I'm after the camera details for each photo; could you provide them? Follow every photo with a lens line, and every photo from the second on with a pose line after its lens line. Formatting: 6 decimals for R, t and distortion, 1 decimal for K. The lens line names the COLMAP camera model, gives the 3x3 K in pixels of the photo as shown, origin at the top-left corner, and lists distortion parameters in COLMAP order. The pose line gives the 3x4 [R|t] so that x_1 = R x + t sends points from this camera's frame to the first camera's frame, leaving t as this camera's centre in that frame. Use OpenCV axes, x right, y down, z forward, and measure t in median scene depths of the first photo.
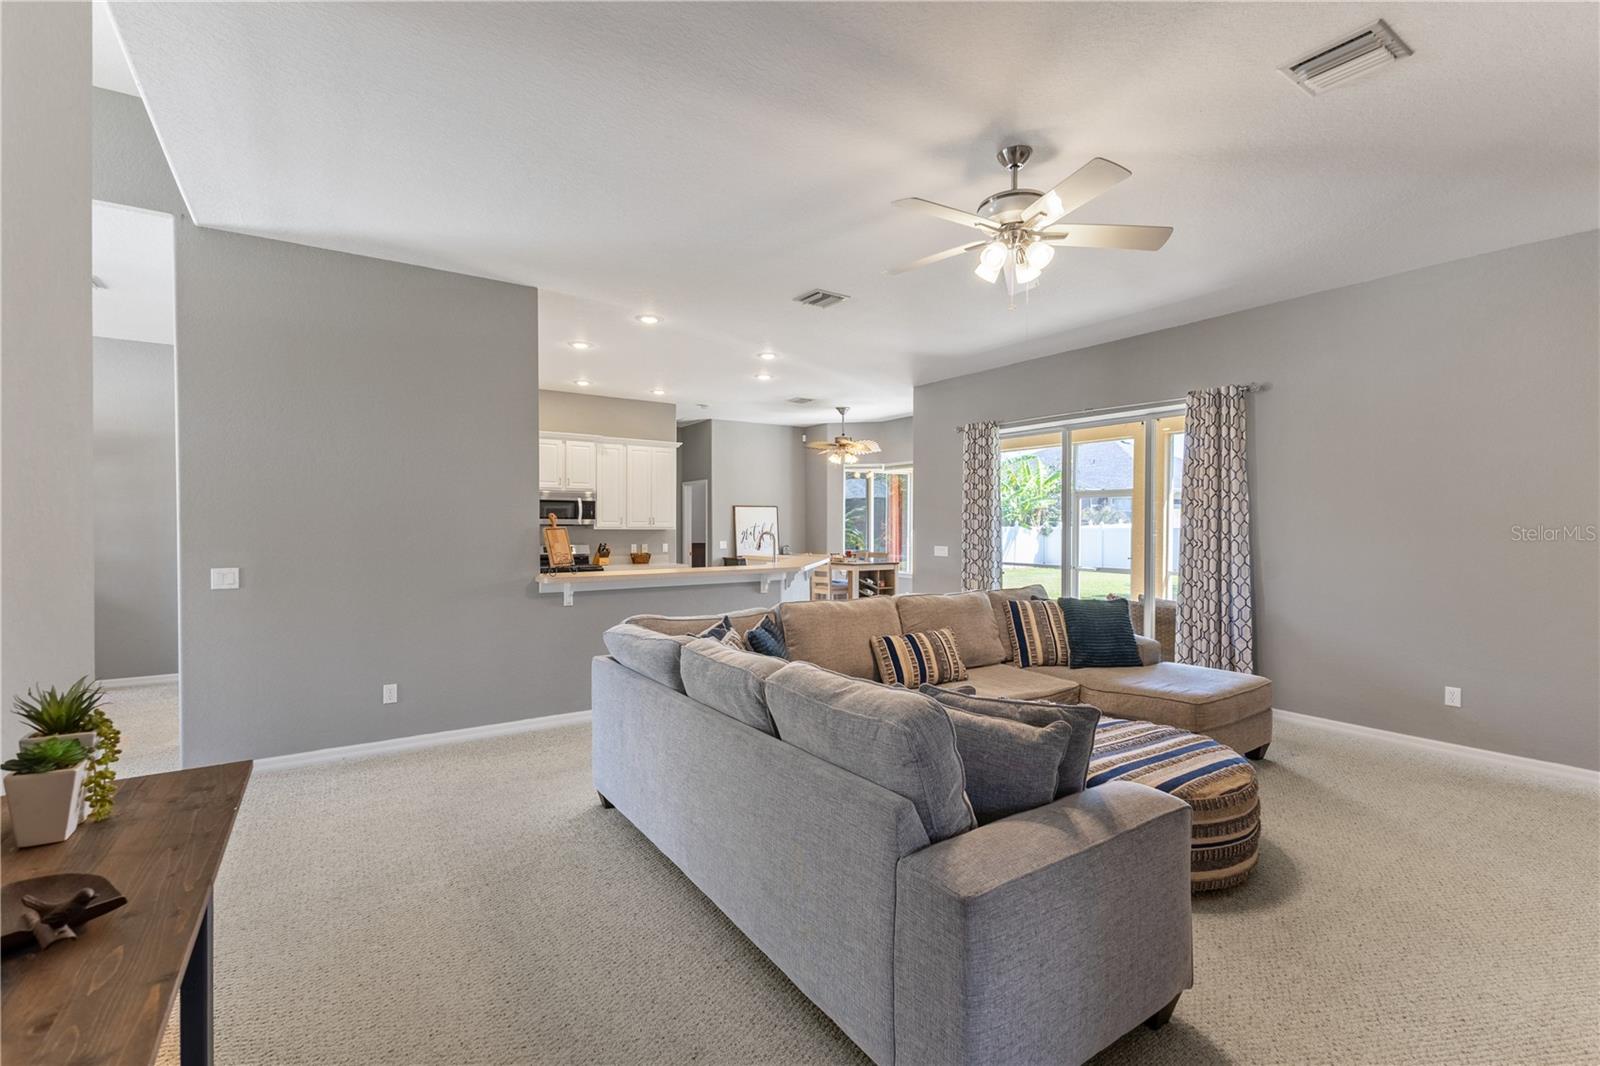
lens RADIAL K [[691.5, 0, 799.0], [0, 691.5, 527.9], [0, 0, 1]] dist [0.010543, -0.002010]
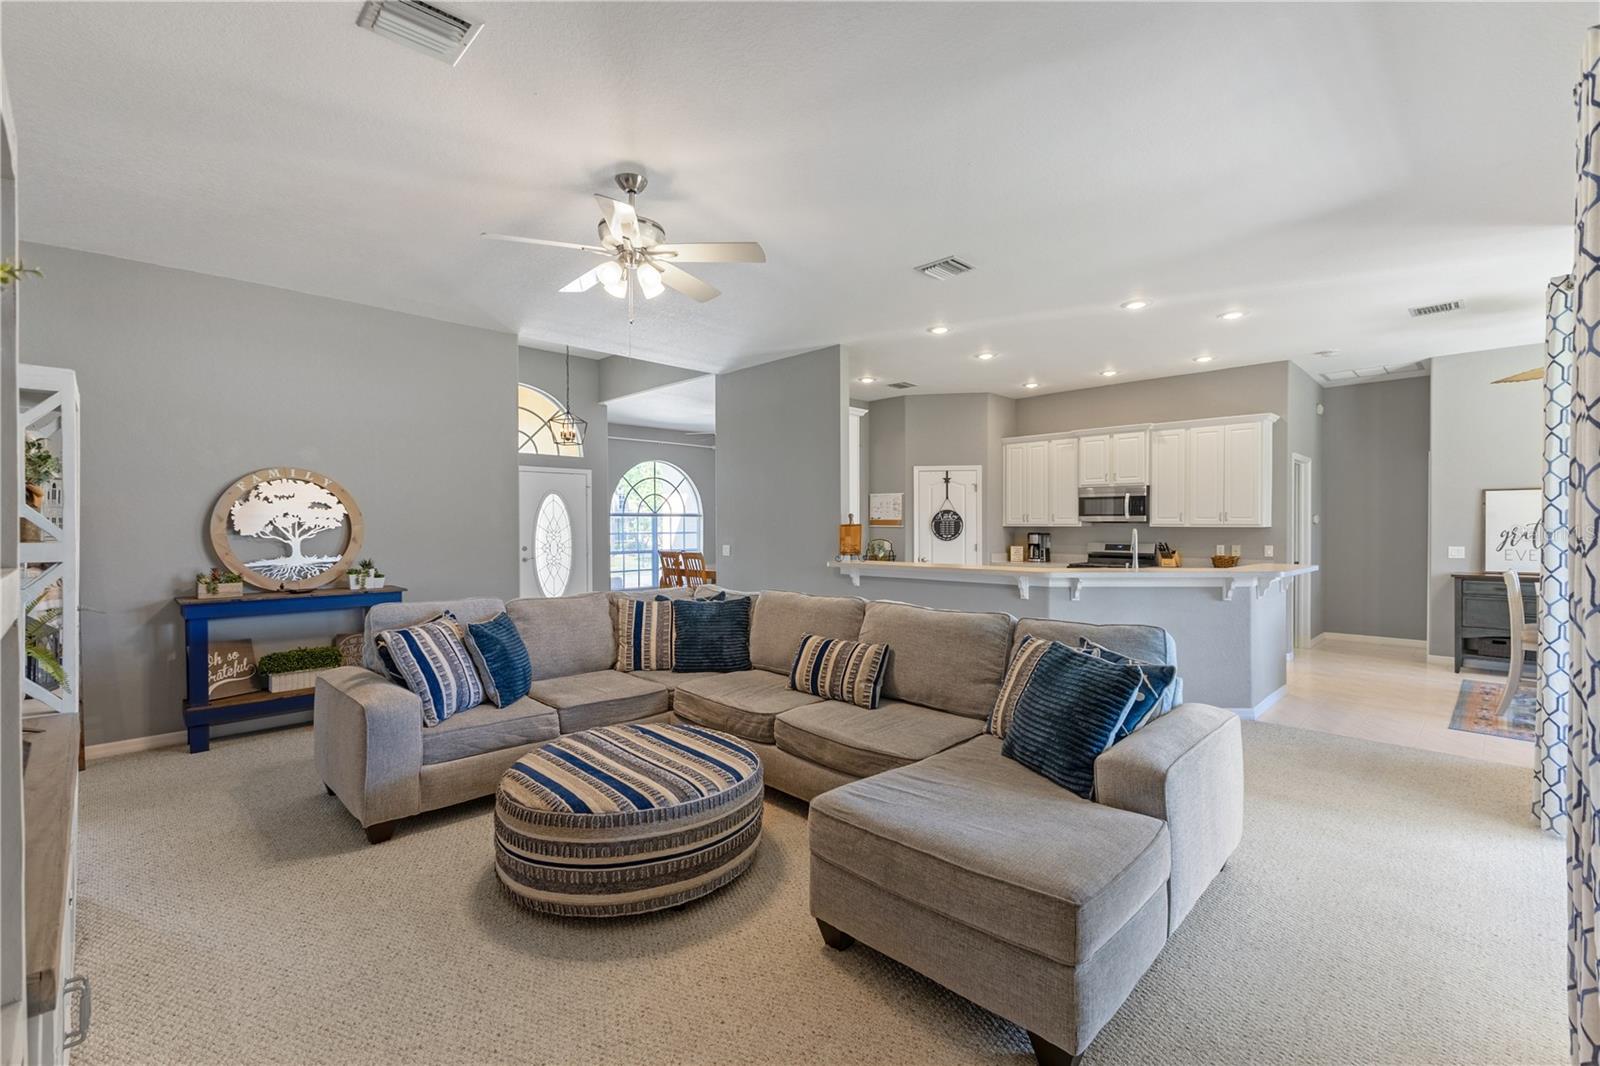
lens RADIAL K [[691.5, 0, 805.5], [0, 691.5, 531.4], [0, 0, 1]] dist [0.010543, -0.002010]
pose [[0.193604, 0.010553, -0.981023, 0.491249], [-0.001873, 0.999944, 0.010387, -0.000313], [0.981078, -0.000174, 0.193613, 0.363268]]
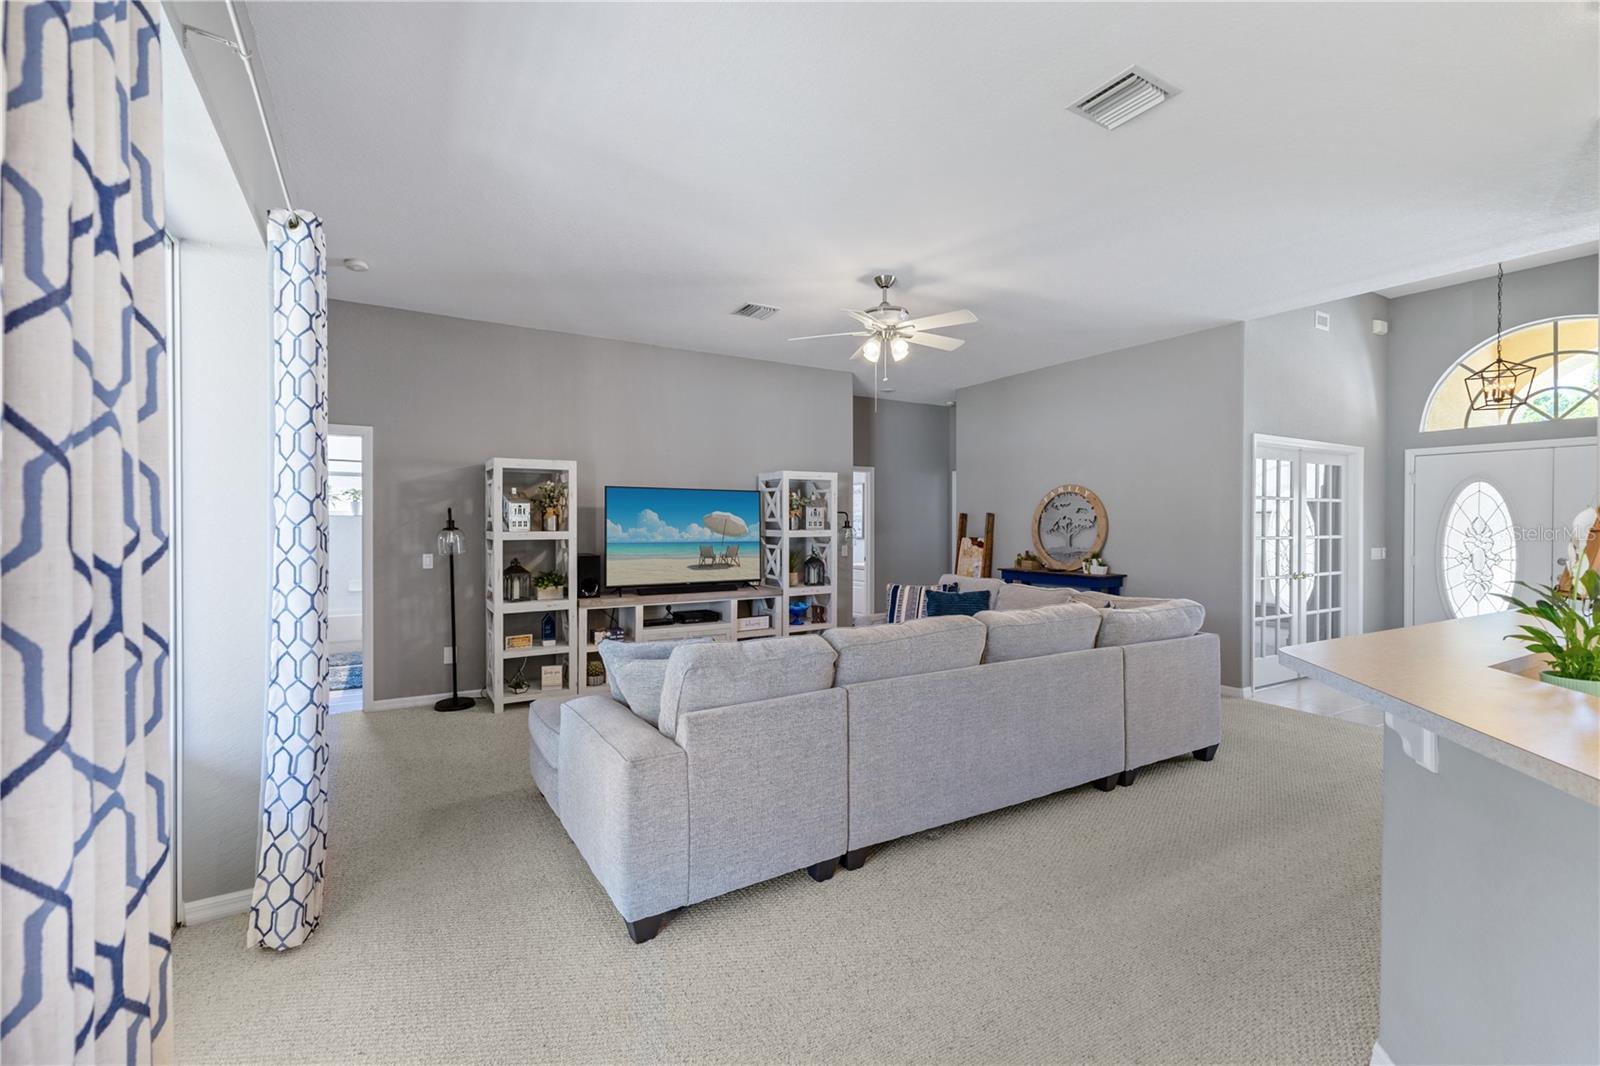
lens RADIAL K [[691.5, 0, 796.5], [0, 691.5, 526.3], [0, 0, 1]] dist [0.010543, -0.002010]
pose [[-0.998206, -0.003193, 0.059789, 0.140179], [-0.002753, 0.999969, 0.007443, -0.001875], [-0.059811, 0.007265, -0.998183, 0.872485]]
